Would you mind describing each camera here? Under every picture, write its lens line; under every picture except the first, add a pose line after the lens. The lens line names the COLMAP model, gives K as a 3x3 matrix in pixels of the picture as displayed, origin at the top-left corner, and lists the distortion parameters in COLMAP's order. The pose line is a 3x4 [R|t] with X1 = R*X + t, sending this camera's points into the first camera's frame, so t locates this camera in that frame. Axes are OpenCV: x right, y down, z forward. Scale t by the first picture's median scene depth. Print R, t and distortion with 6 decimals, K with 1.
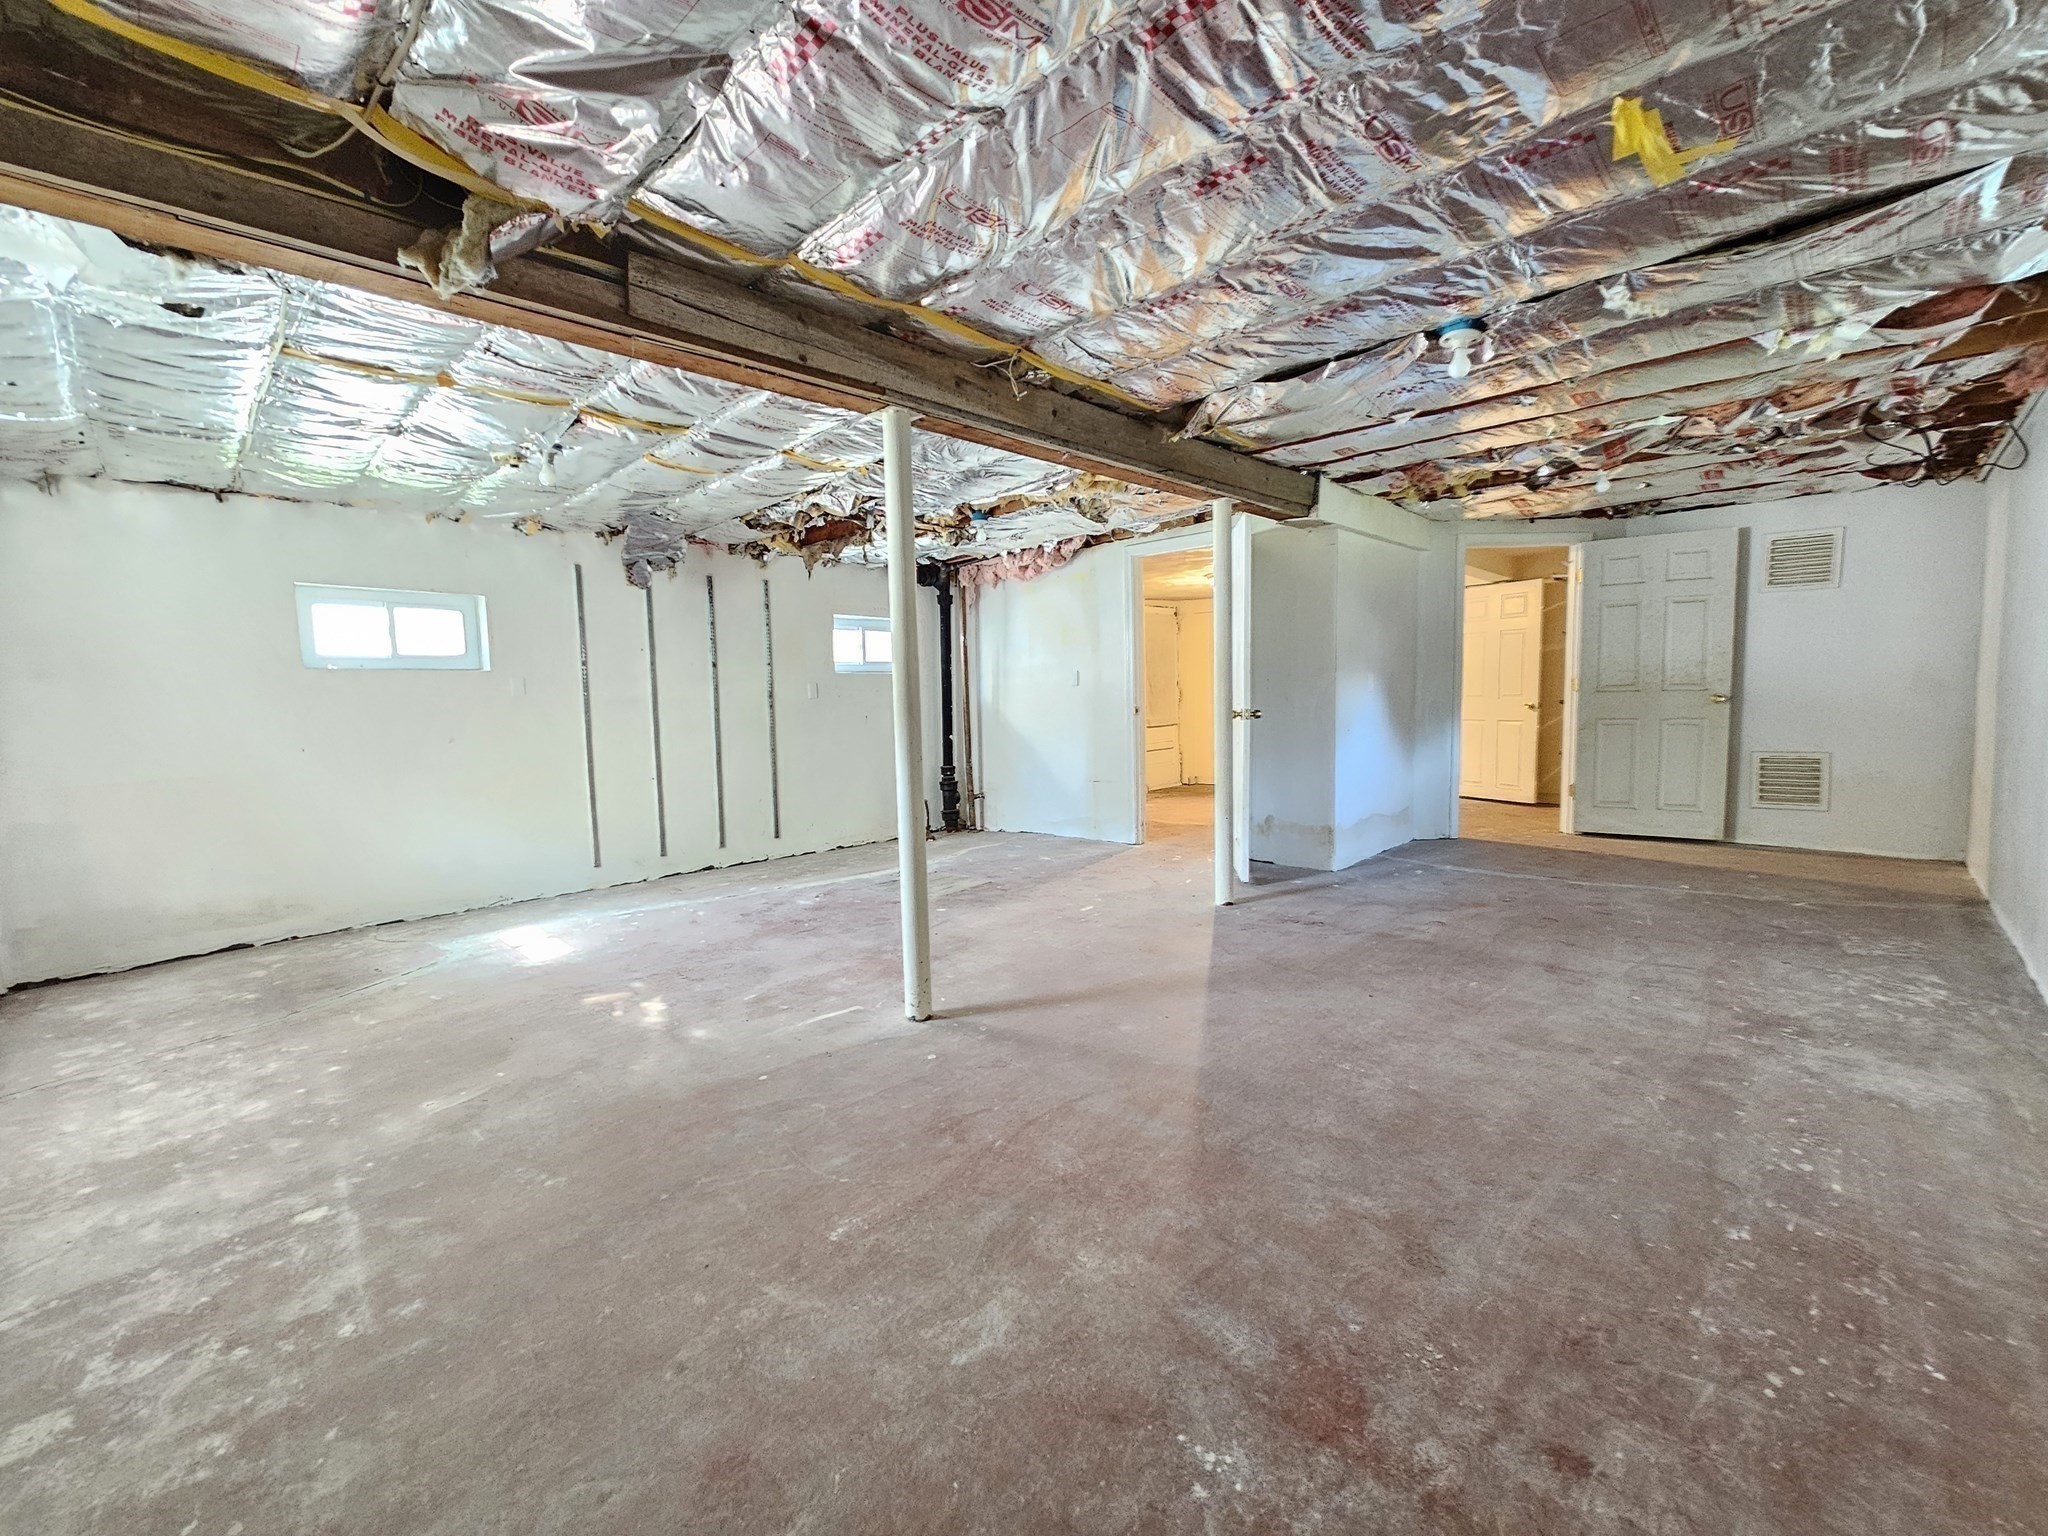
lens RADIAL K [[836.4, 0, 1024.1], [0, 836.4, 764.6], [0, 0, 1]] dist [0.001456, -0.000273]
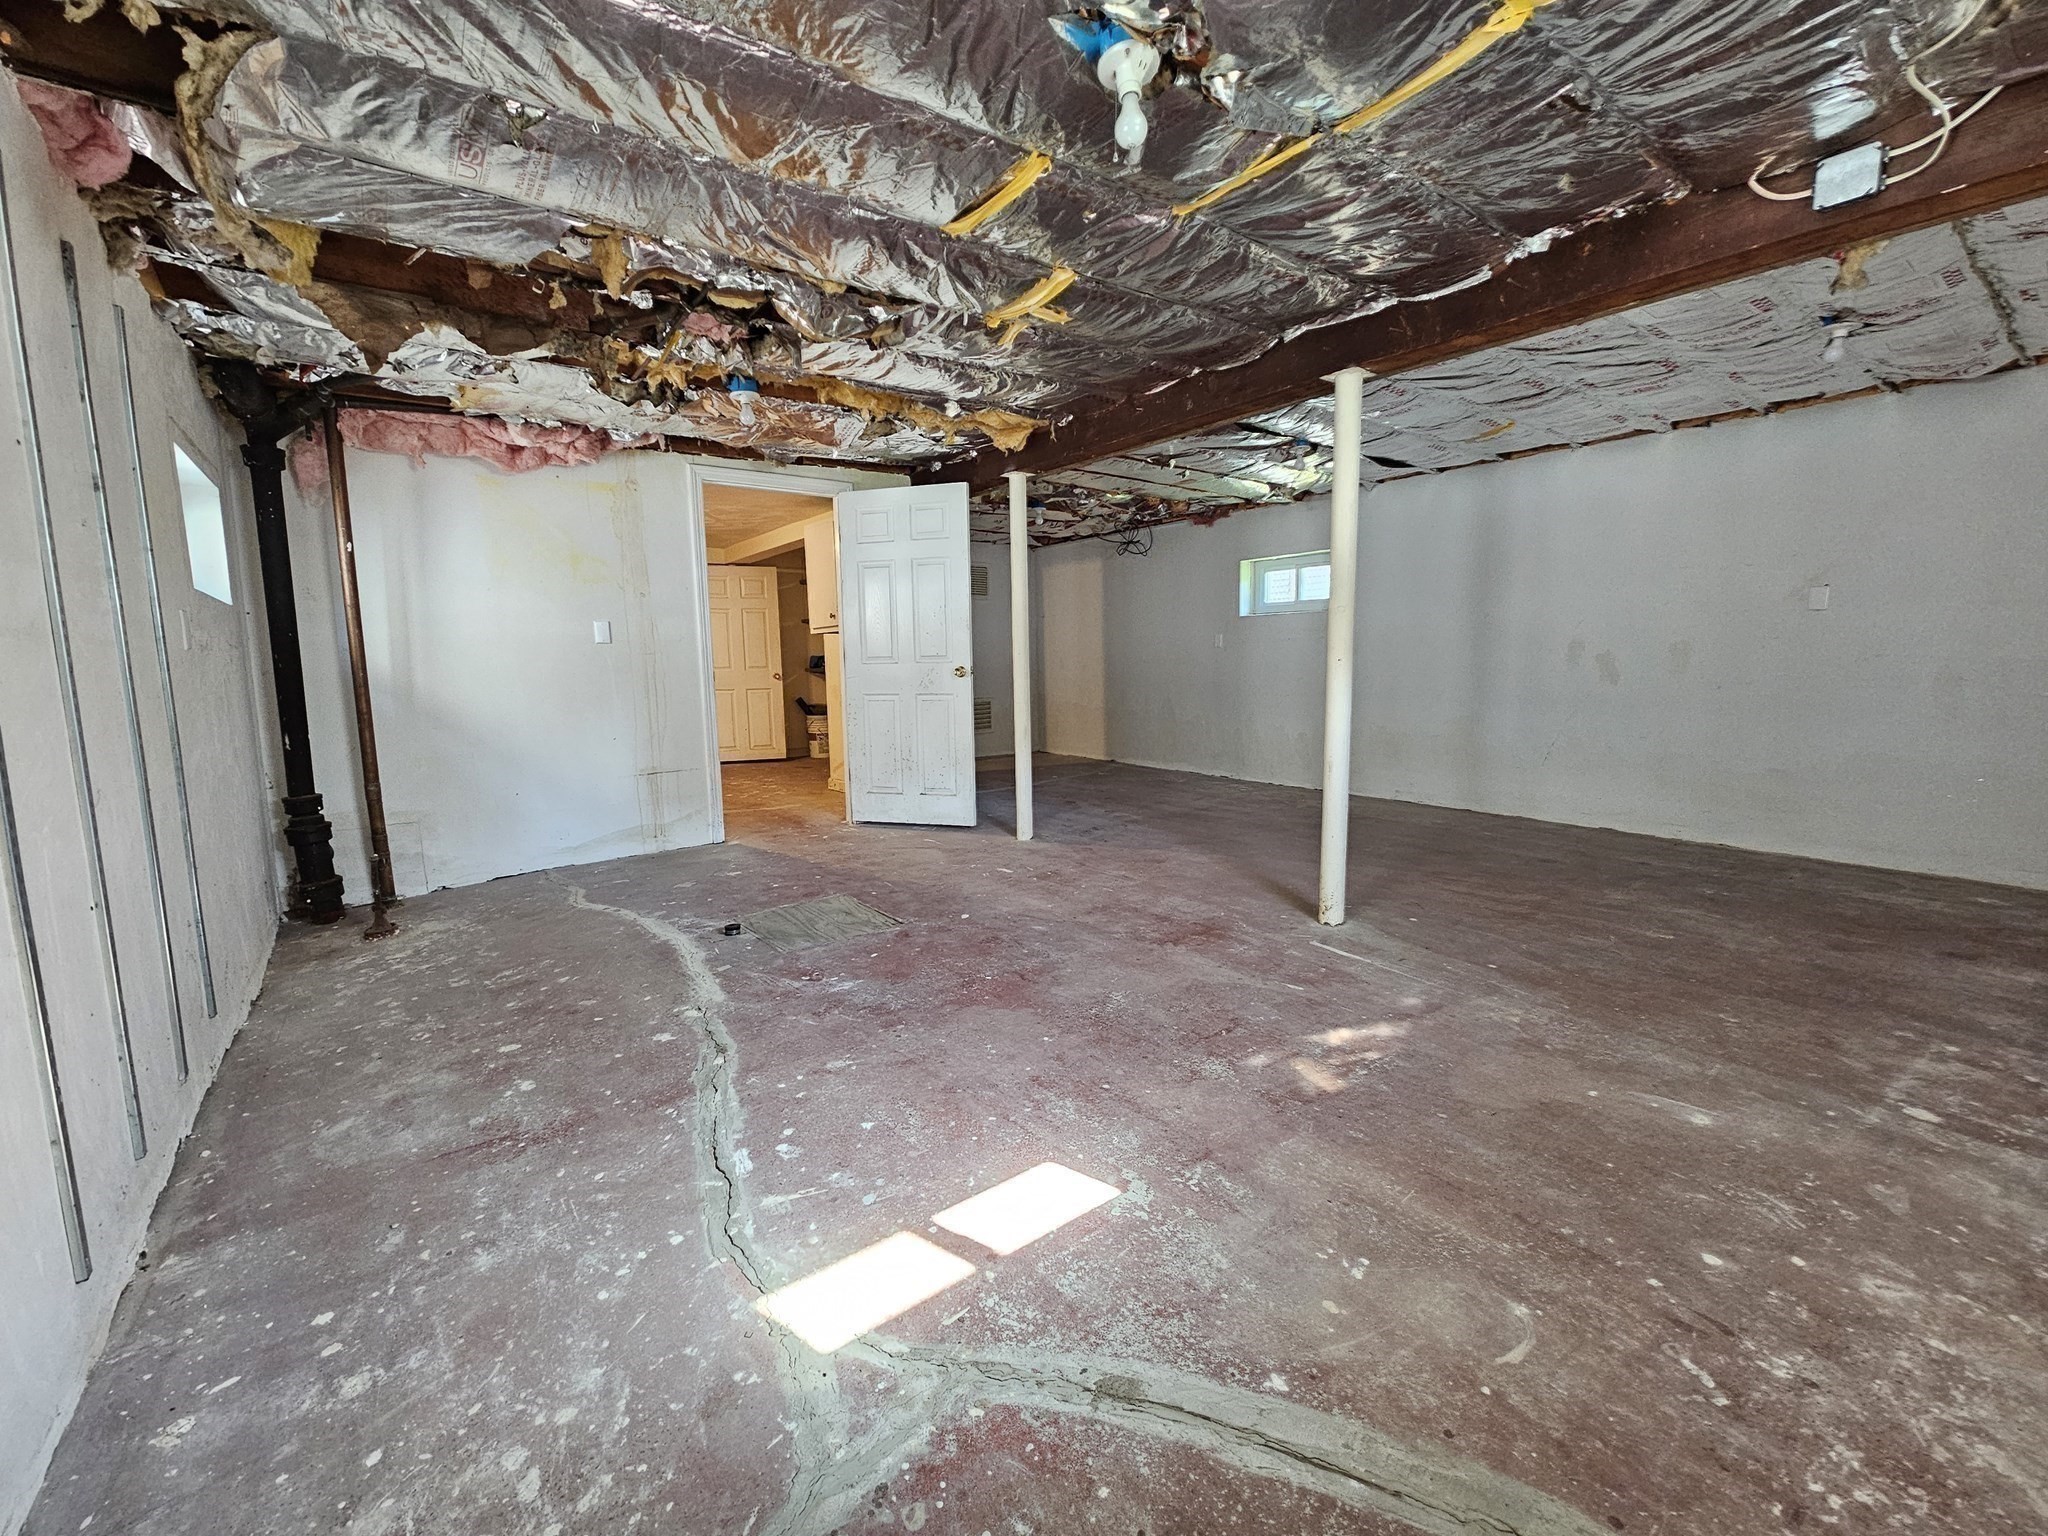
lens RADIAL K [[836.4, 0, 1024.1], [0, 836.4, 764.6], [0, 0, 1]] dist [0.001456, -0.000273]
pose [[0.157032, -0.107658, 0.981708, -1.228531], [0.096141, 0.990986, 0.093297, -0.052169], [-0.982903, 0.079732, 0.165967, 1.161751]]
